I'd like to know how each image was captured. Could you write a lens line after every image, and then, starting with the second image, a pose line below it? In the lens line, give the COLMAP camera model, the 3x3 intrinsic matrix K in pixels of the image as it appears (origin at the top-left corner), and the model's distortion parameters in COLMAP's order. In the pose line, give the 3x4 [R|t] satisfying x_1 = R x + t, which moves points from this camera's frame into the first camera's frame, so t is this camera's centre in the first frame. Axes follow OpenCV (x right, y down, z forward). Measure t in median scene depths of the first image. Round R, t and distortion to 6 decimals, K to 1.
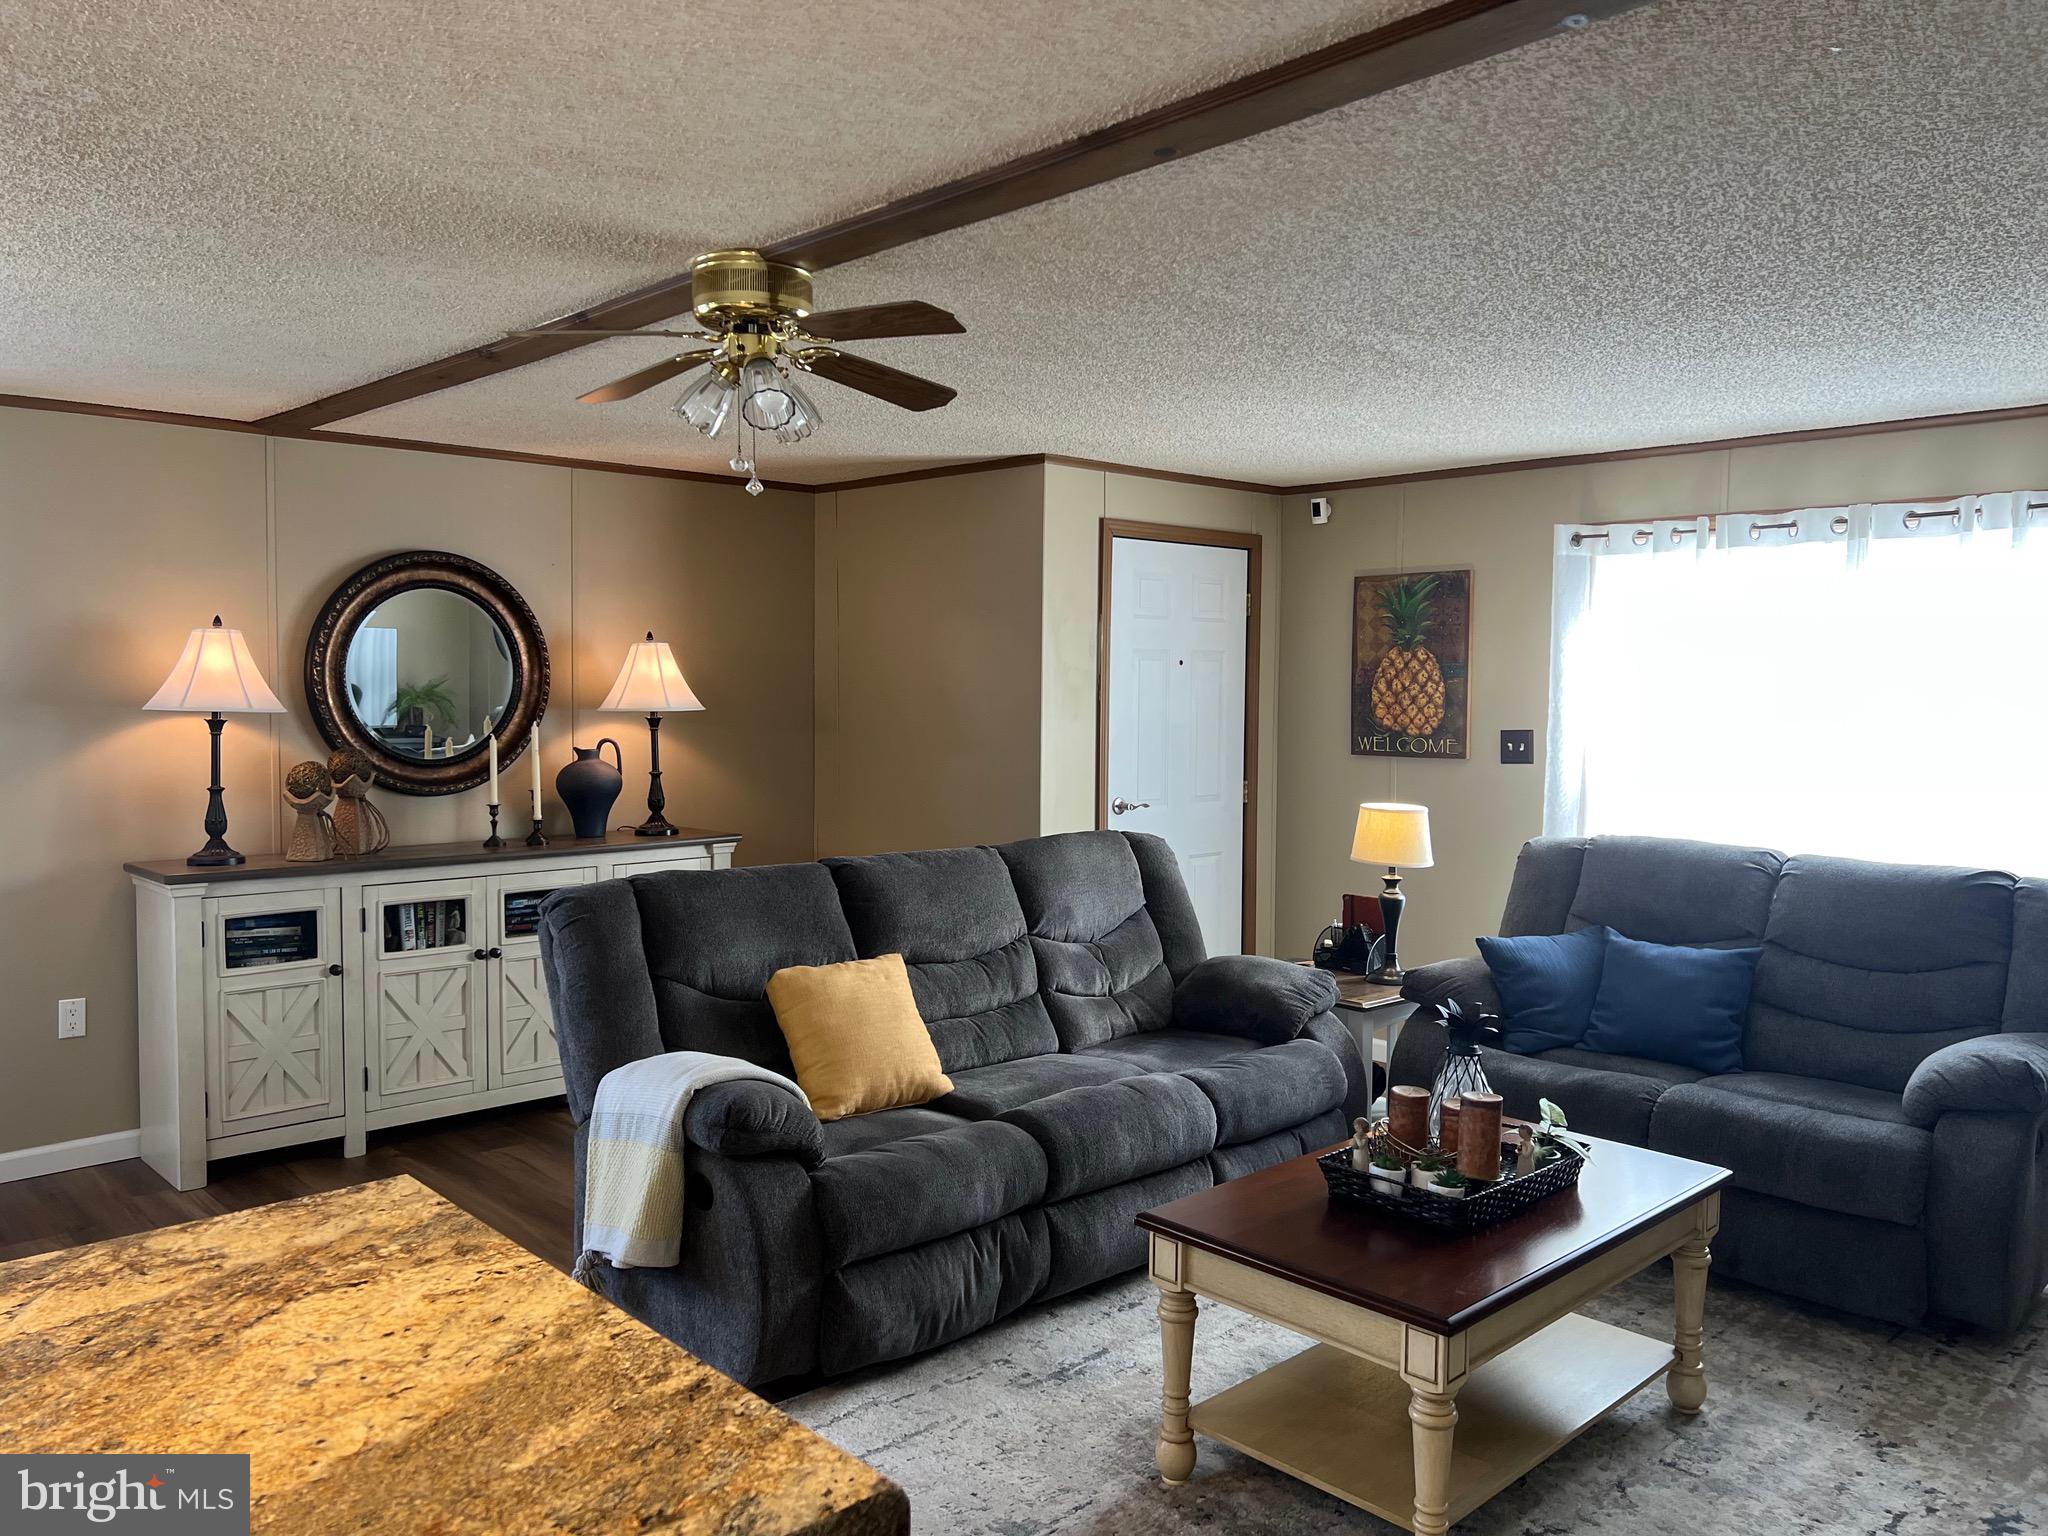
lens RADIAL K [[1543.8, 0, 1024.0], [0, 1543.8, 768.0], [0, 0, 1]] dist [0.052509, -0.044709]
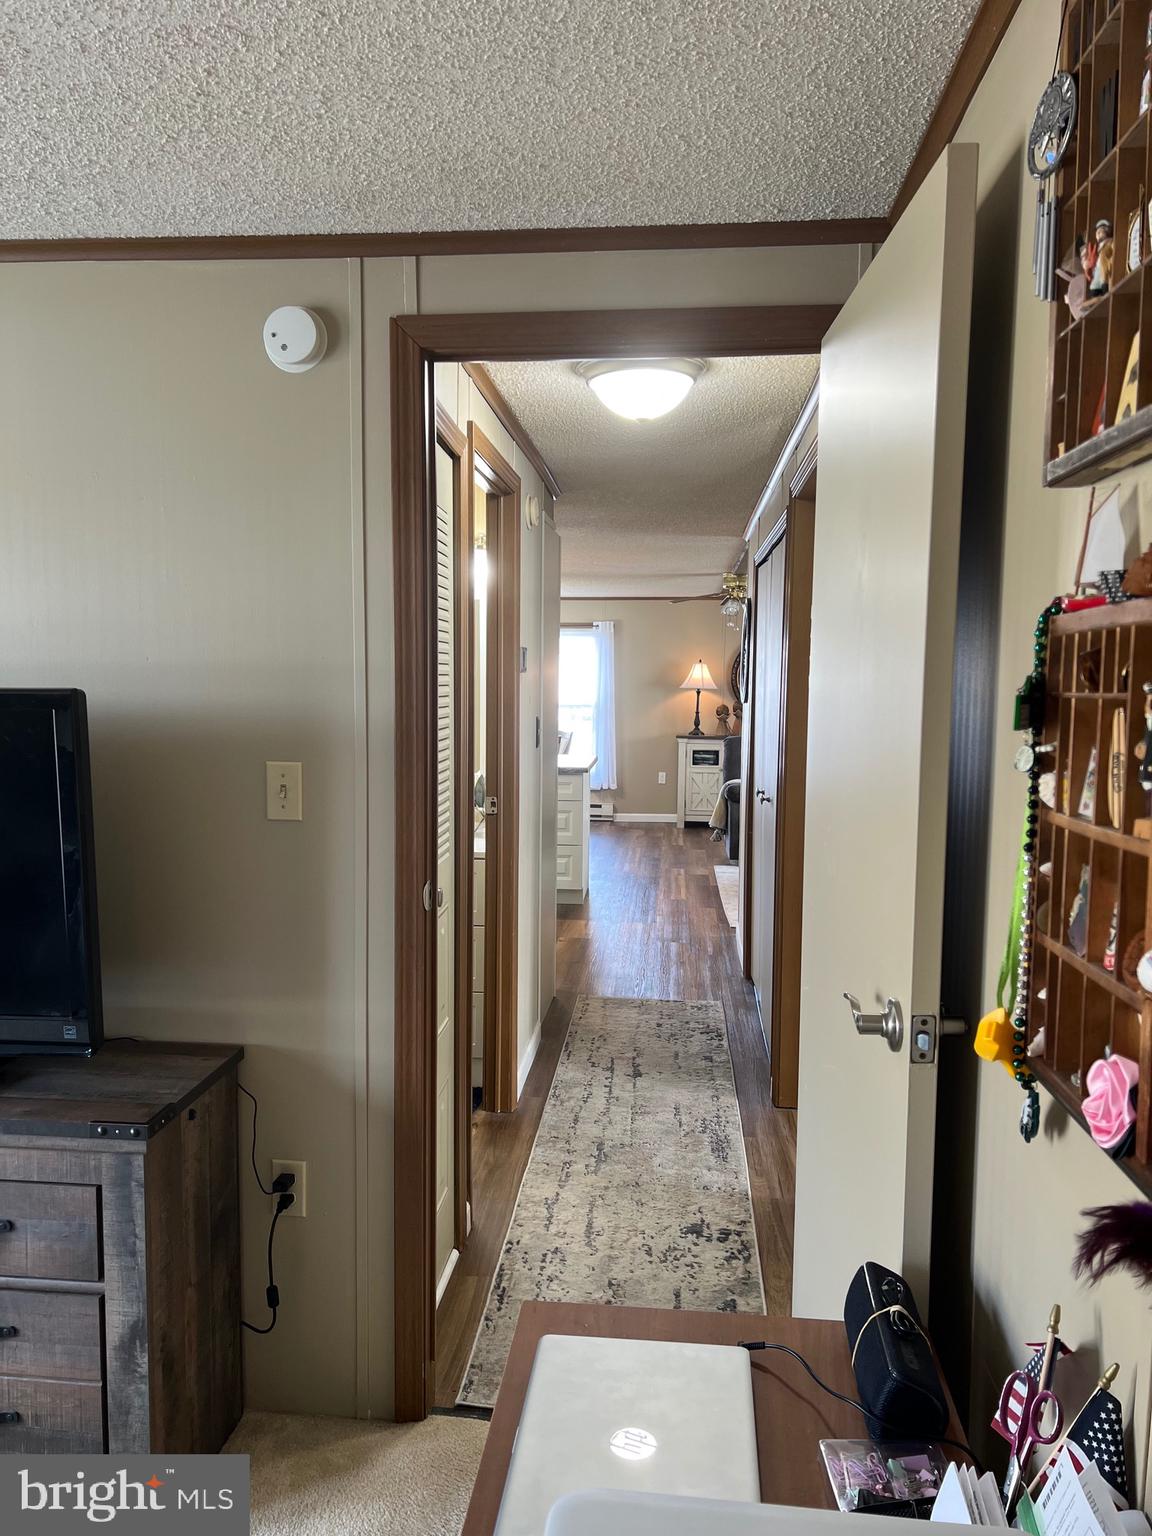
lens RADIAL K [[1157.8, 0, 562.5], [0, 1157.8, 769.3], [0, 0, 1]] dist [0.052509, -0.044709]
pose [[0.657558, 0.063983, -0.750682, 1.008139], [-0.050818, 0.997885, 0.040539, 0.043674], [0.751688, 0.011492, 0.659419, -0.730385]]
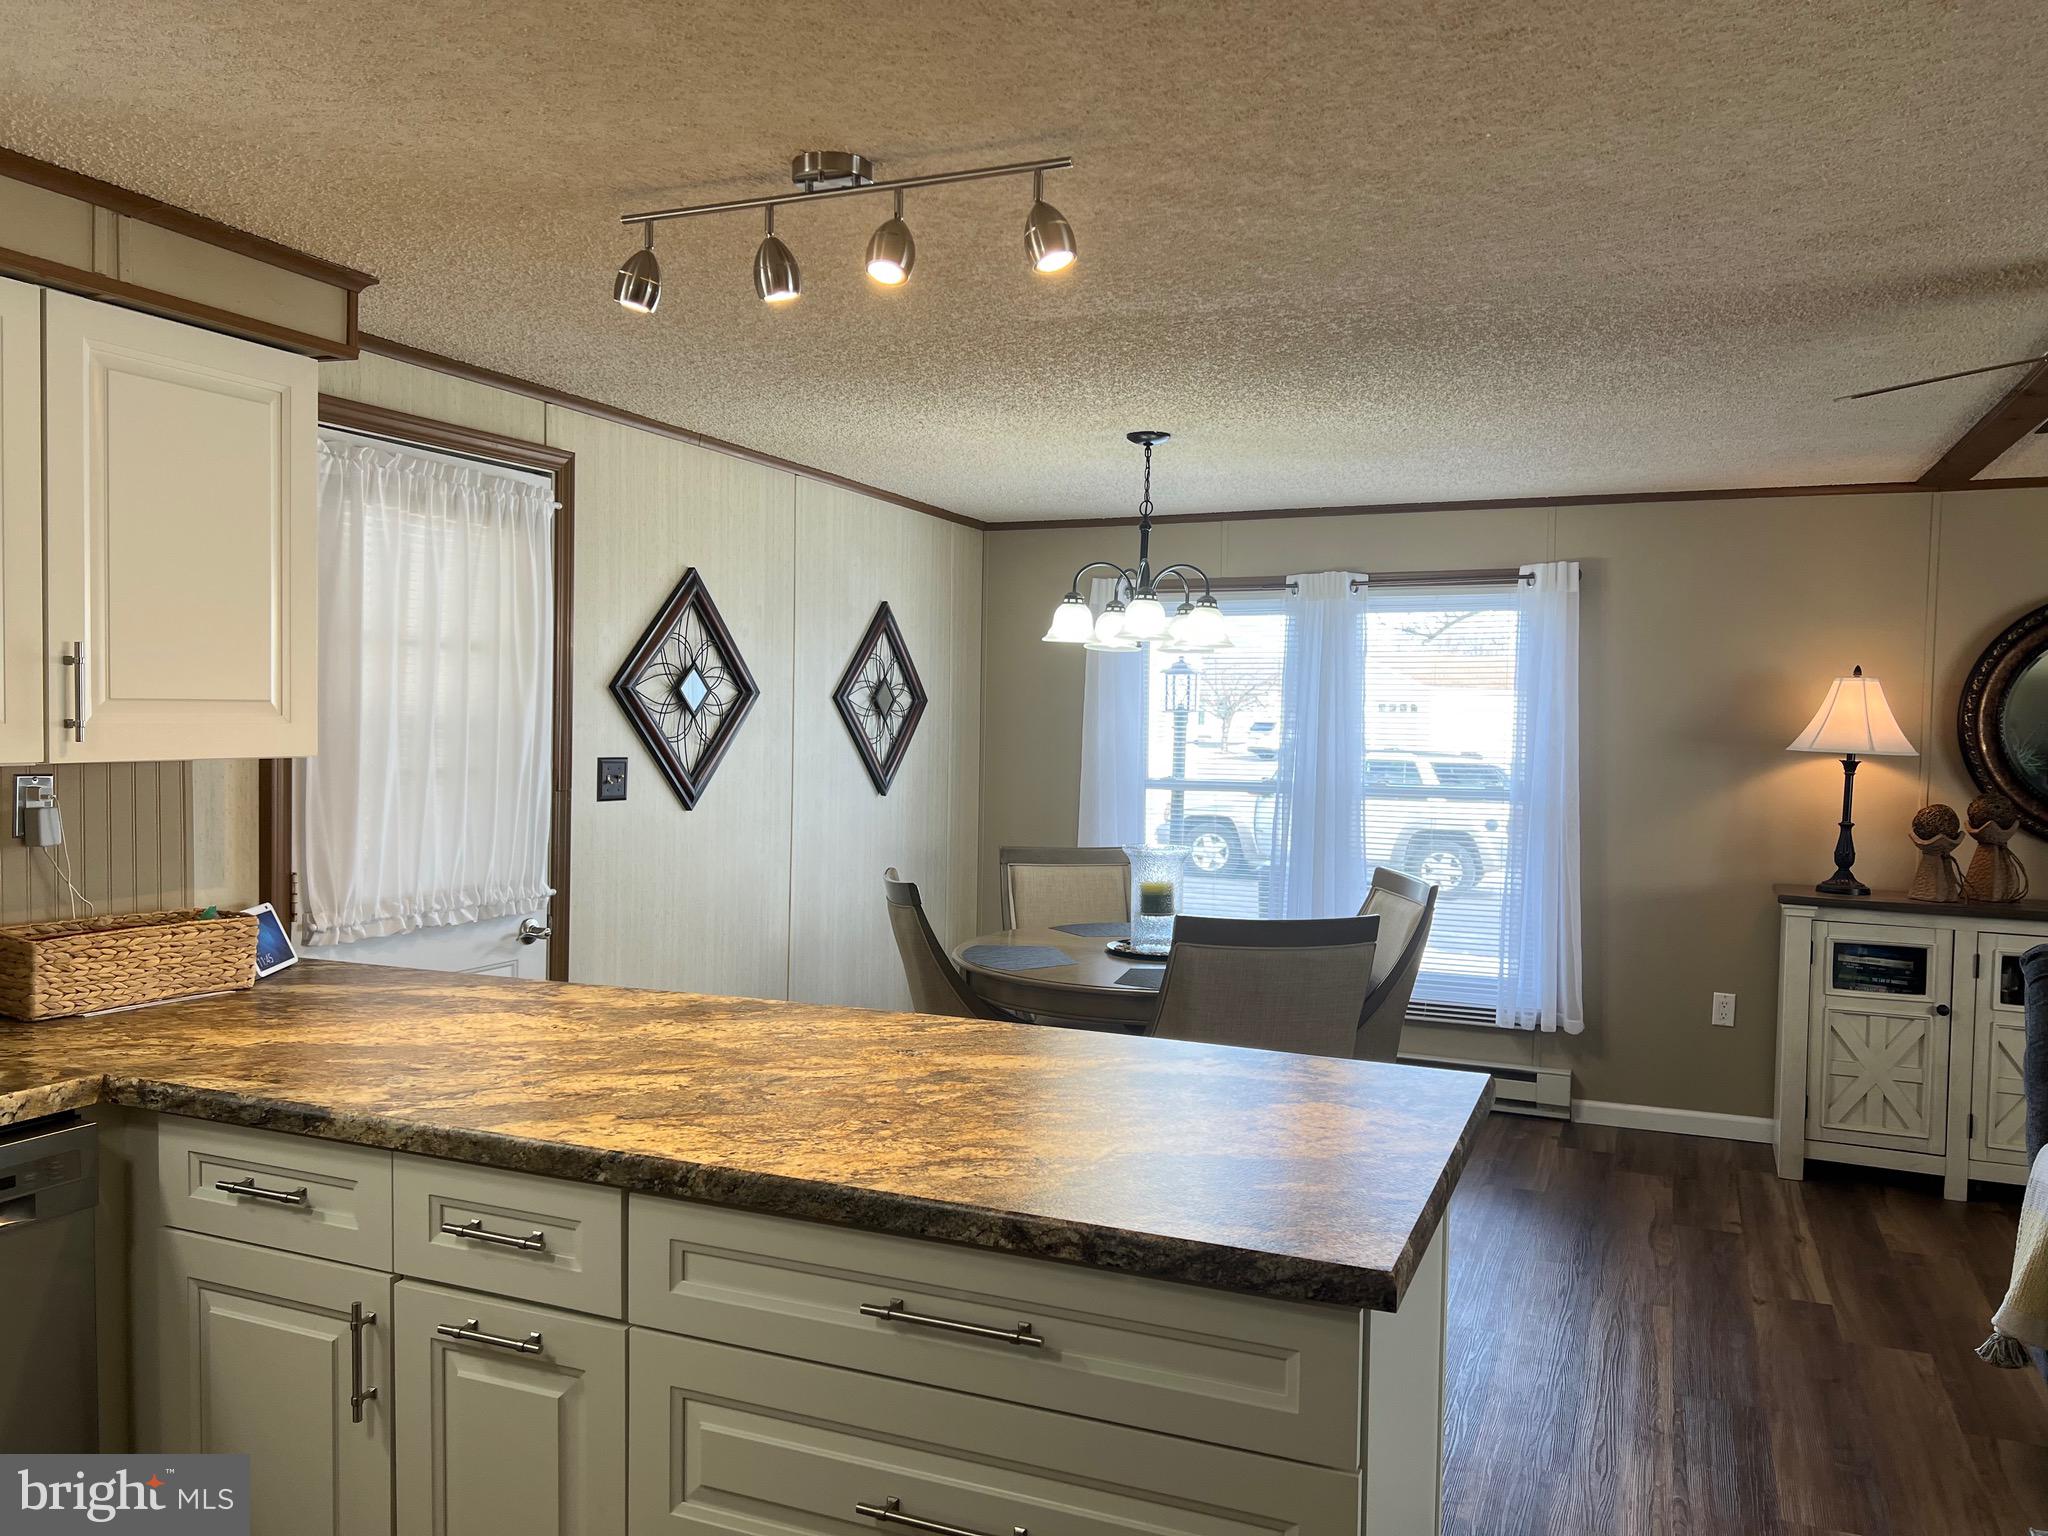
lens RADIAL K [[1543.8, 0, 1024.0], [0, 1543.8, 768.0], [0, 0, 1]] dist [0.052509, -0.044709]
pose [[0.411952, 0.034896, -0.910537, 0.211154], [-0.067981, 0.997659, 0.007479, 0.004475], [0.908666, 0.058818, 0.413359, 0.020487]]
